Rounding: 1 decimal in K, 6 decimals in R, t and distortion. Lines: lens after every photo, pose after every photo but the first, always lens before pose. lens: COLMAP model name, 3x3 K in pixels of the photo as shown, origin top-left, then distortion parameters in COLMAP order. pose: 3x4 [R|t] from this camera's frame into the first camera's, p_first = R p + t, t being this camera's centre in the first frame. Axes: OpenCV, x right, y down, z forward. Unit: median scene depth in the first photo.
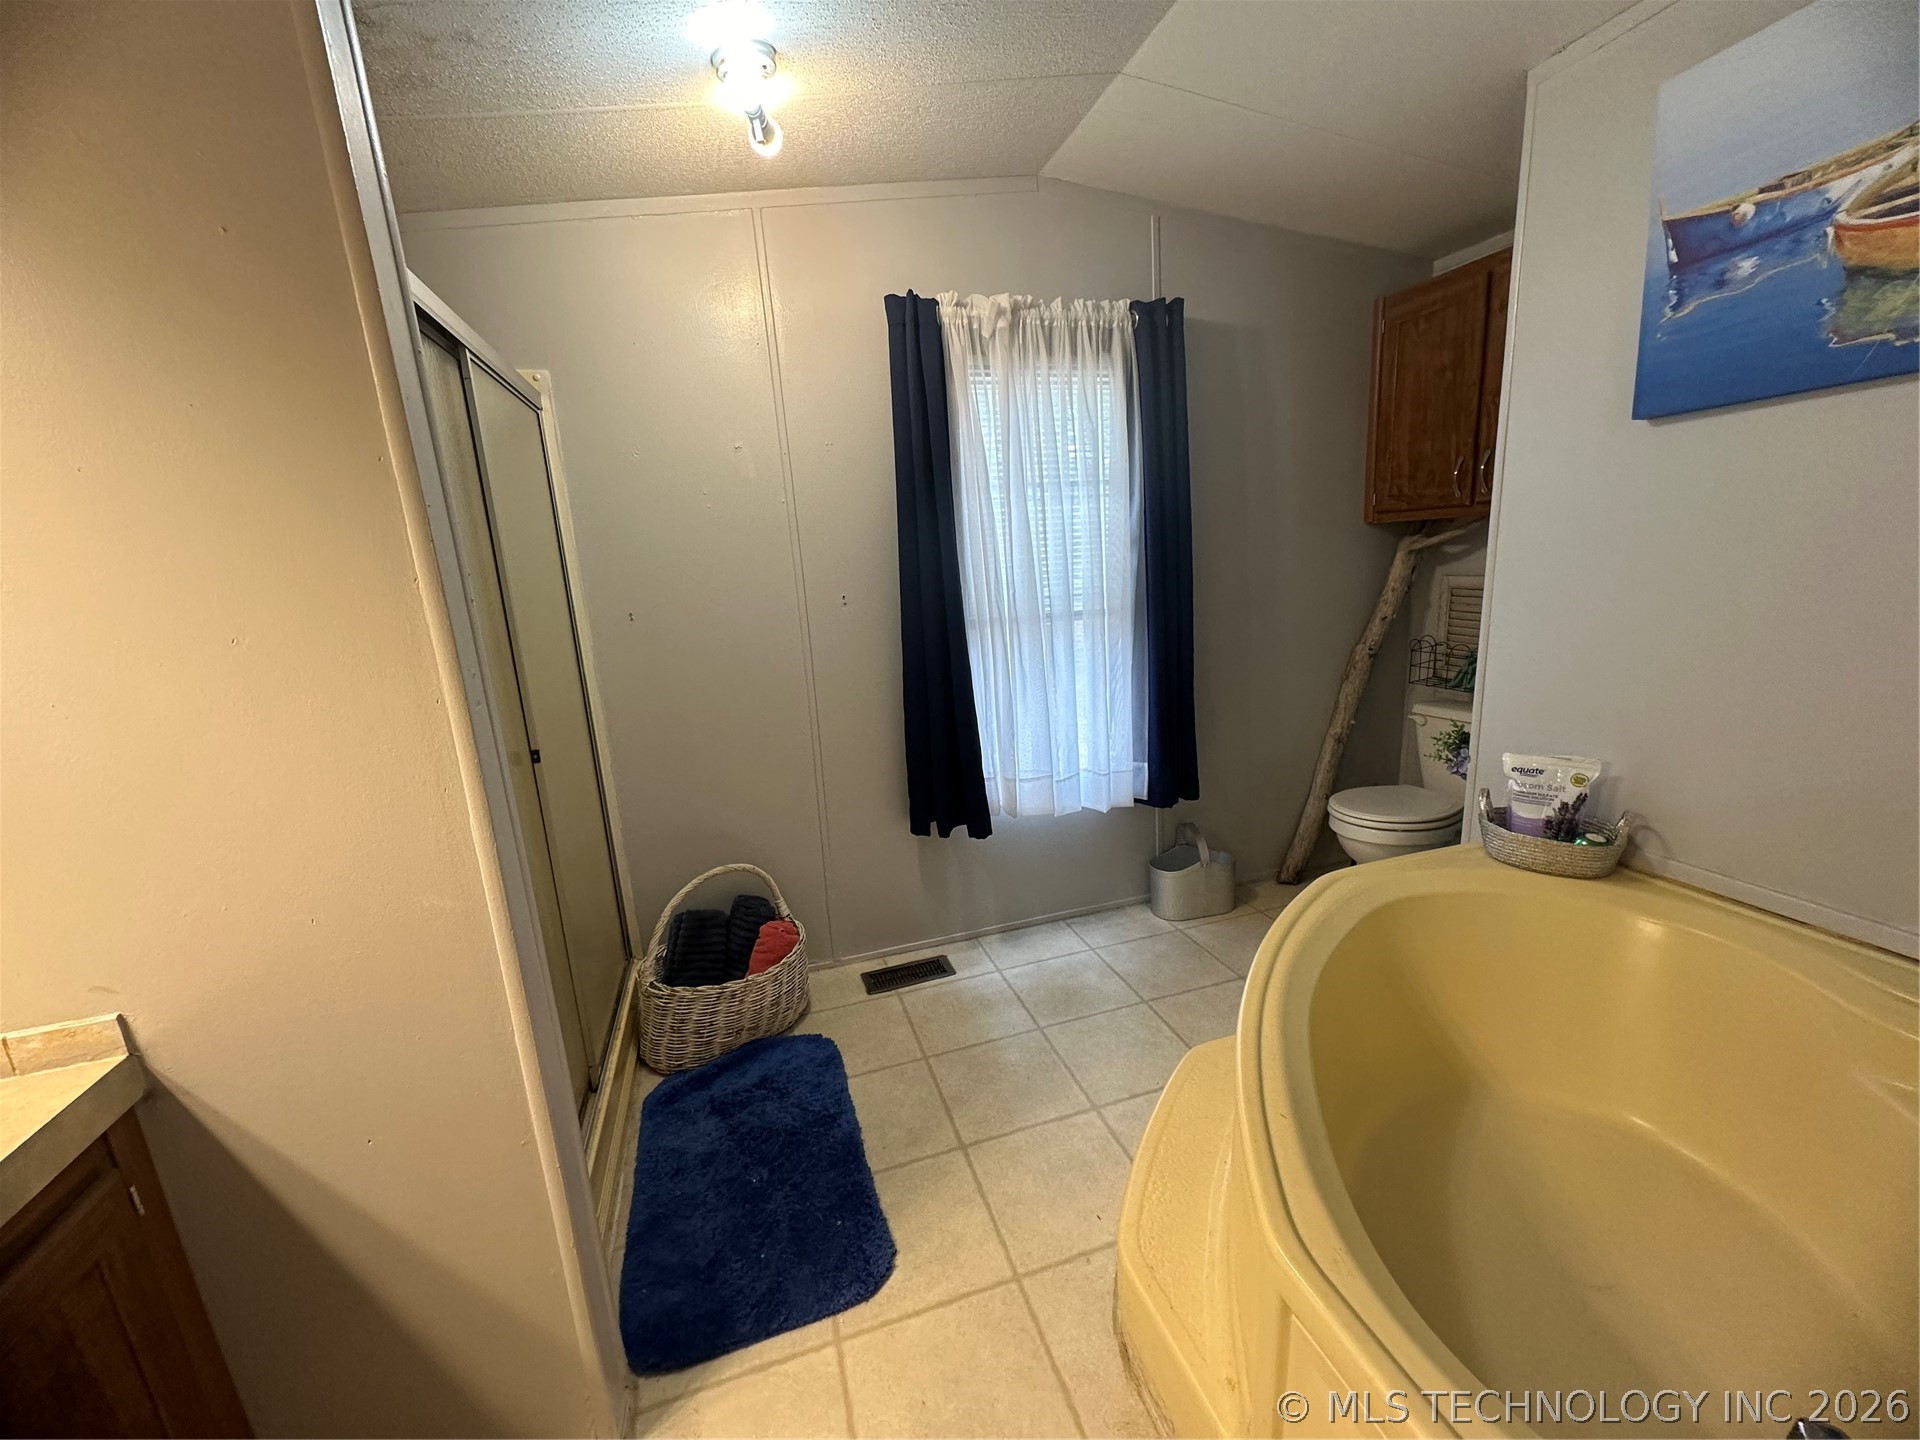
lens RADIAL K [[766.7, 0, 961.7], [0, 766.7, 718.2], [0, 0, 1]] dist [-0.000106, 0.000408]
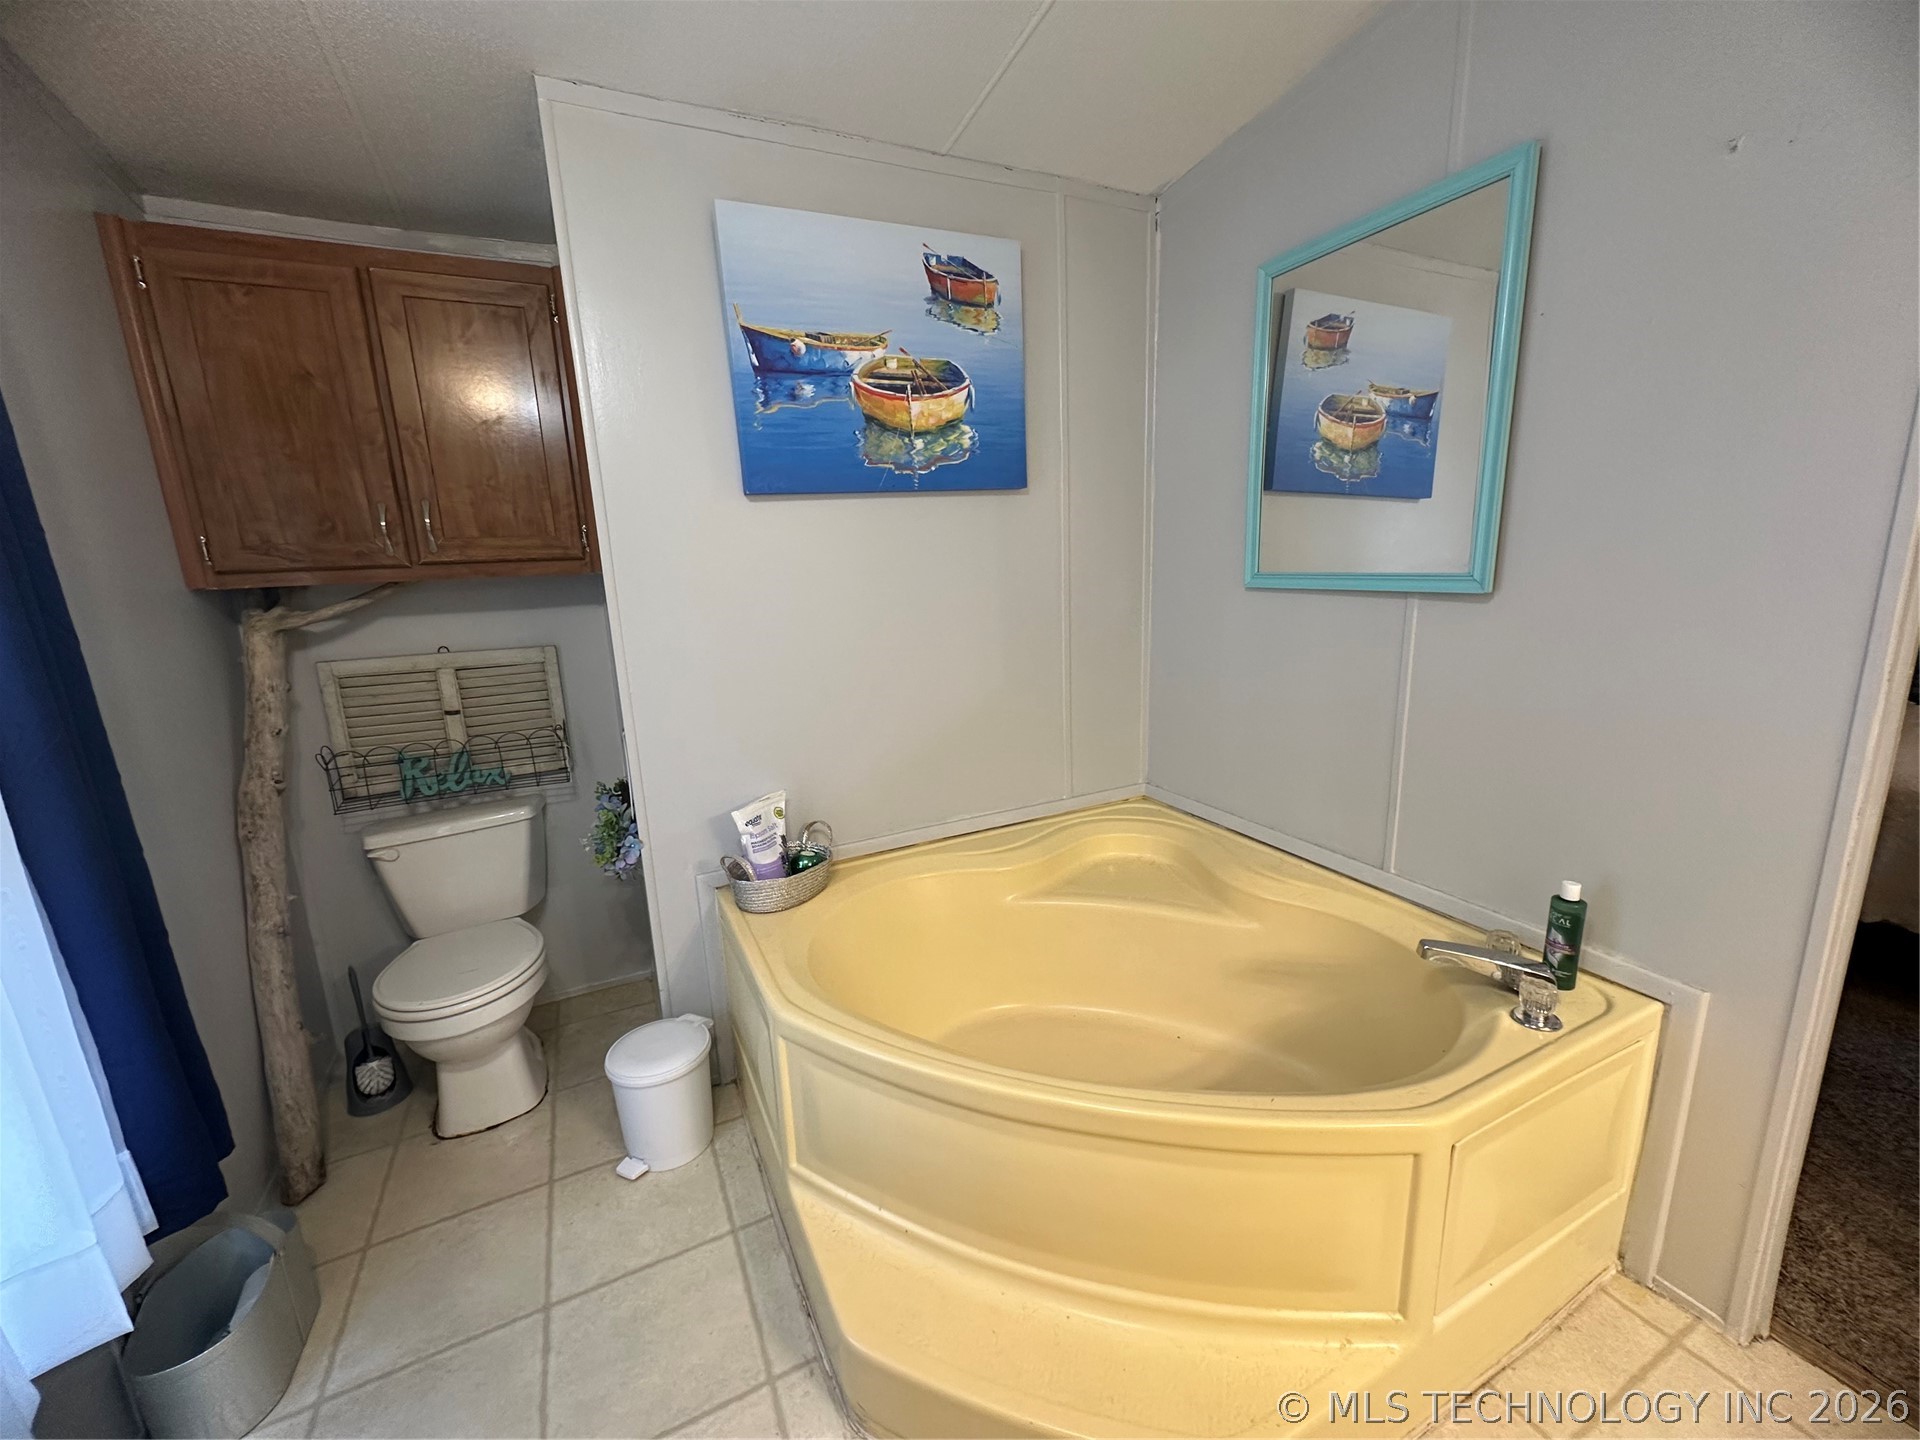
lens RADIAL K [[767.2, 0, 962.0], [0, 767.2, 718.4], [0, 0, 1]] dist [-0.002282, 0.000694]
pose [[-0.163391, -0.138074, 0.976852, -0.252860], [0.255466, 0.950464, 0.177074, -0.151165], [-0.952912, 0.278485, -0.120024, 0.723702]]
